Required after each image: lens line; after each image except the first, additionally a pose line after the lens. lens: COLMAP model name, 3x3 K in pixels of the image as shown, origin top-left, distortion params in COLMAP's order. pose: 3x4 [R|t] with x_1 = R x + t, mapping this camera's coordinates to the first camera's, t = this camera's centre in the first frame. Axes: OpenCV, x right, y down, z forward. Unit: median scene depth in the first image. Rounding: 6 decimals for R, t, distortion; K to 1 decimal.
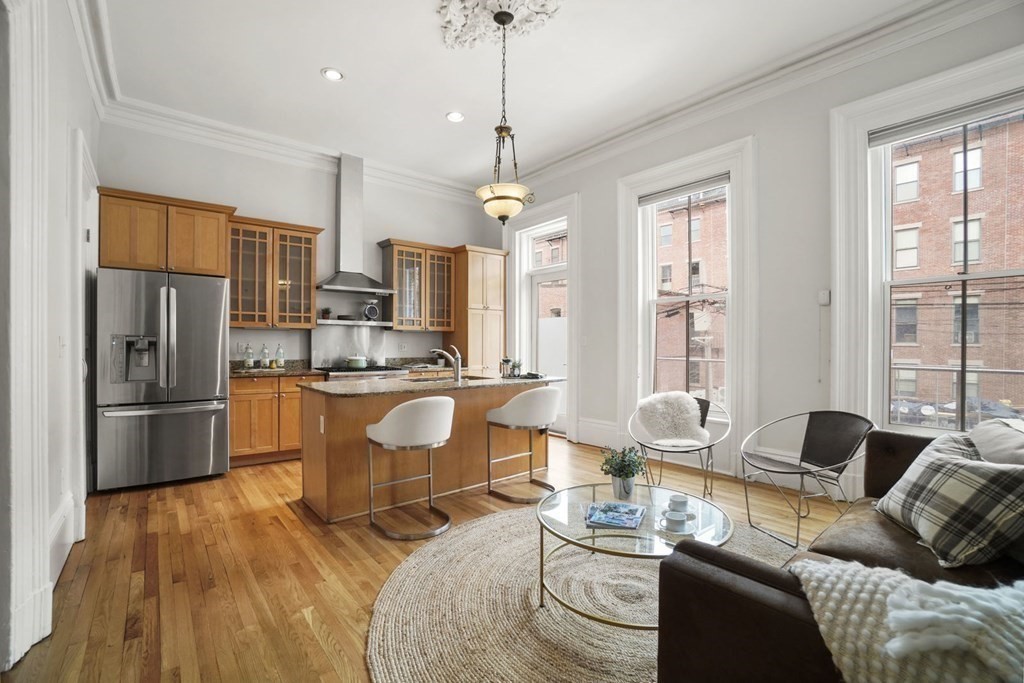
lens RADIAL K [[456.8, 0, 510.1], [0, 456.8, 344.1], [0, 0, 1]] dist [-0.054204, 0.017174]
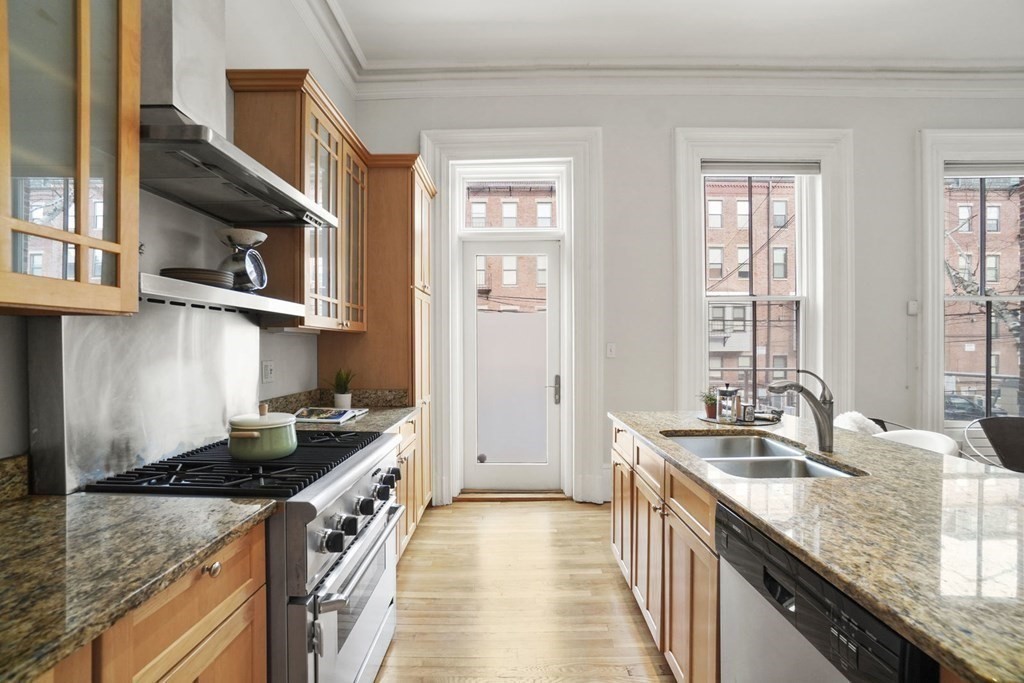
lens RADIAL K [[456.8, 0, 510.5], [0, 456.8, 349.9], [0, 0, 1]] dist [-0.054204, 0.017174]
pose [[0.638400, -0.015626, 0.769546, -0.655635], [0.008180, 0.999875, 0.013517, -0.025297], [-0.769661, -0.002334, 0.638448, 0.996302]]
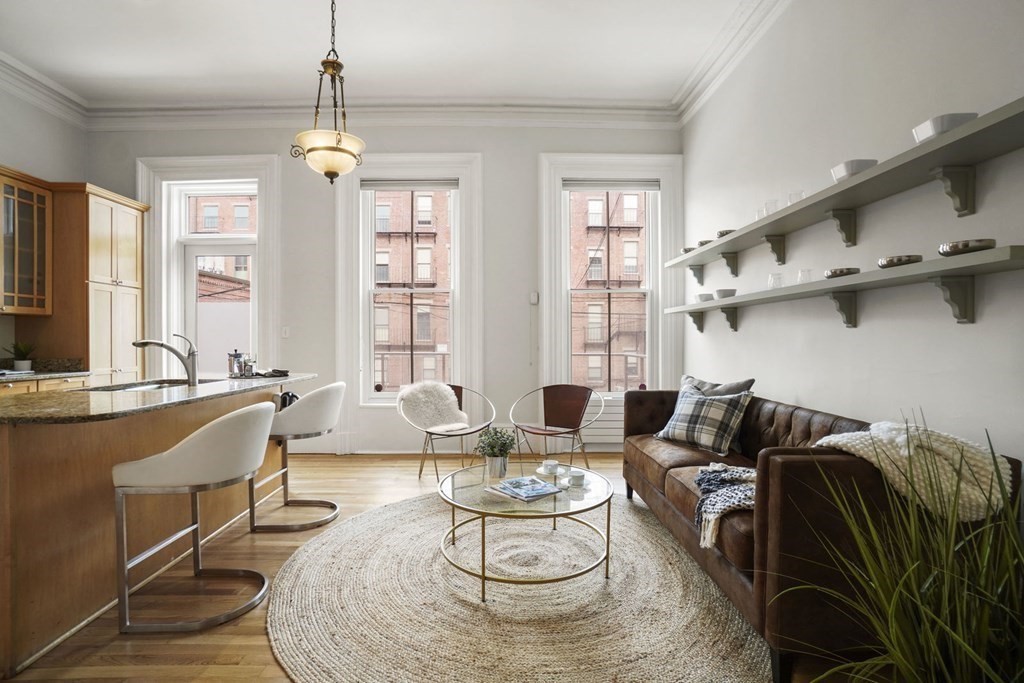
lens RADIAL K [[478.6, 0, 511.9], [0, 478.6, 341.0], [0, 0, 1]] dist [-0.033286, 0.004205]
pose [[0.623666, -0.003680, 0.781683, -0.384292], [0.004689, 0.999989, 0.000967, 0.015456], [-0.781677, 0.003062, 0.623676, 0.180766]]
